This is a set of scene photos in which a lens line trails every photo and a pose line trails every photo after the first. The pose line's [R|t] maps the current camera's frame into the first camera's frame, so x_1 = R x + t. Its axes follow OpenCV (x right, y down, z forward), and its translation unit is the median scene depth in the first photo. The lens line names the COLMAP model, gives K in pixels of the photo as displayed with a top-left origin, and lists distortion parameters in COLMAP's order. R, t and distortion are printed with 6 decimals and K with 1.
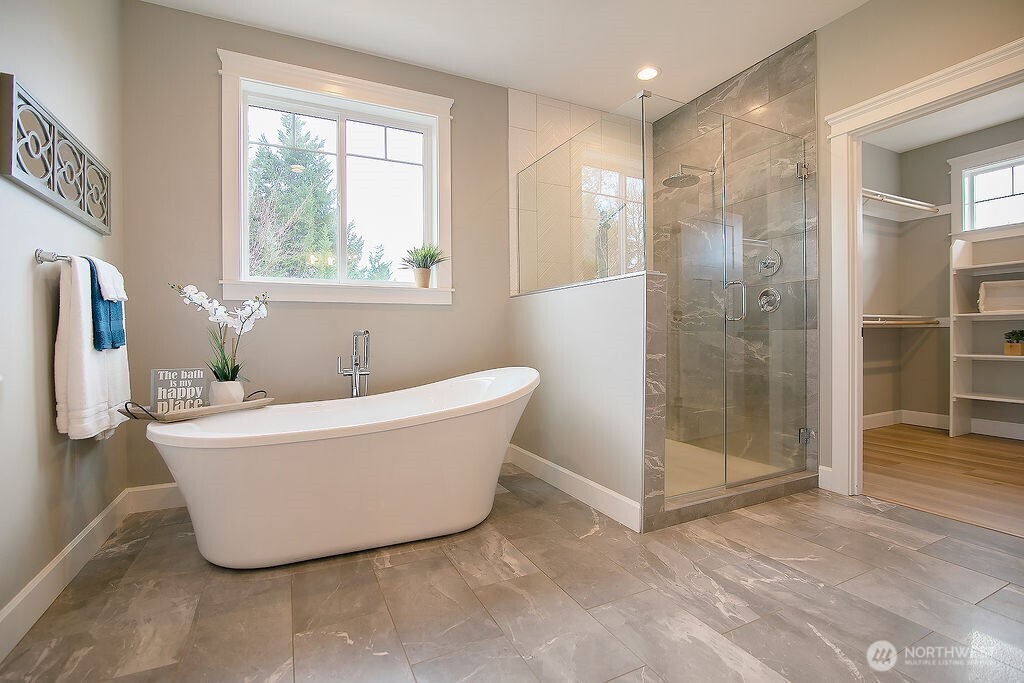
lens RADIAL K [[478.3, 0, 514.3], [0, 478.3, 341.3], [0, 0, 1]] dist [-0.000290, 0.000044]
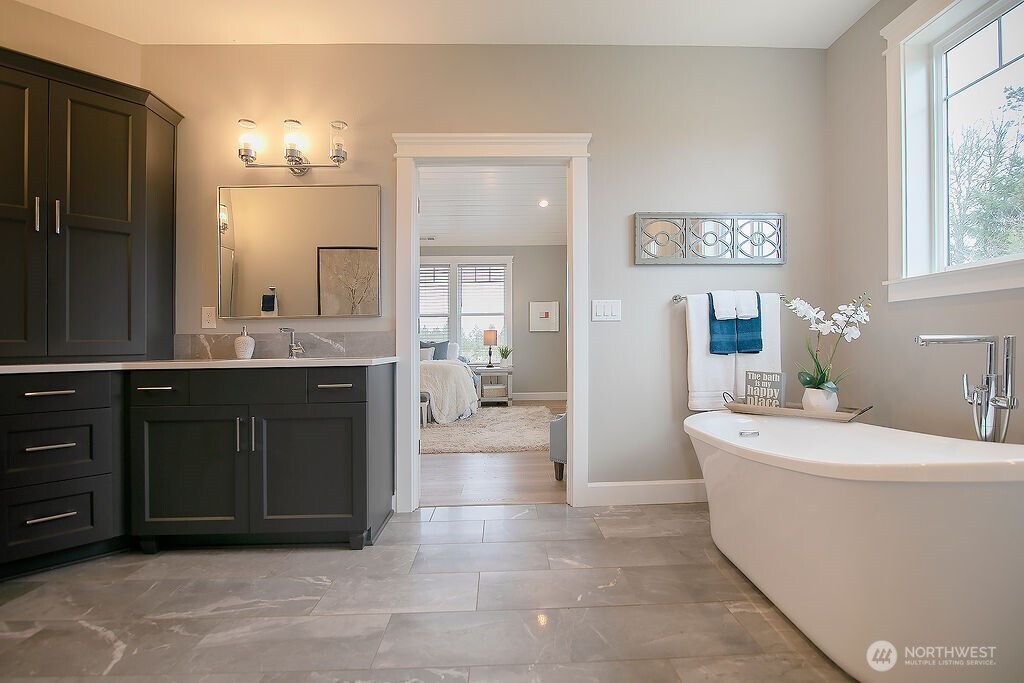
lens RADIAL K [[478.3, 0, 514.3], [0, 478.3, 341.3], [0, 0, 1]] dist [-0.000290, 0.000044]
pose [[-0.413906, -0.000707, -0.910319, 0.669695], [0.002748, 0.999994, -0.002026, -0.018257], [0.910316, -0.003340, -0.413901, 0.967532]]
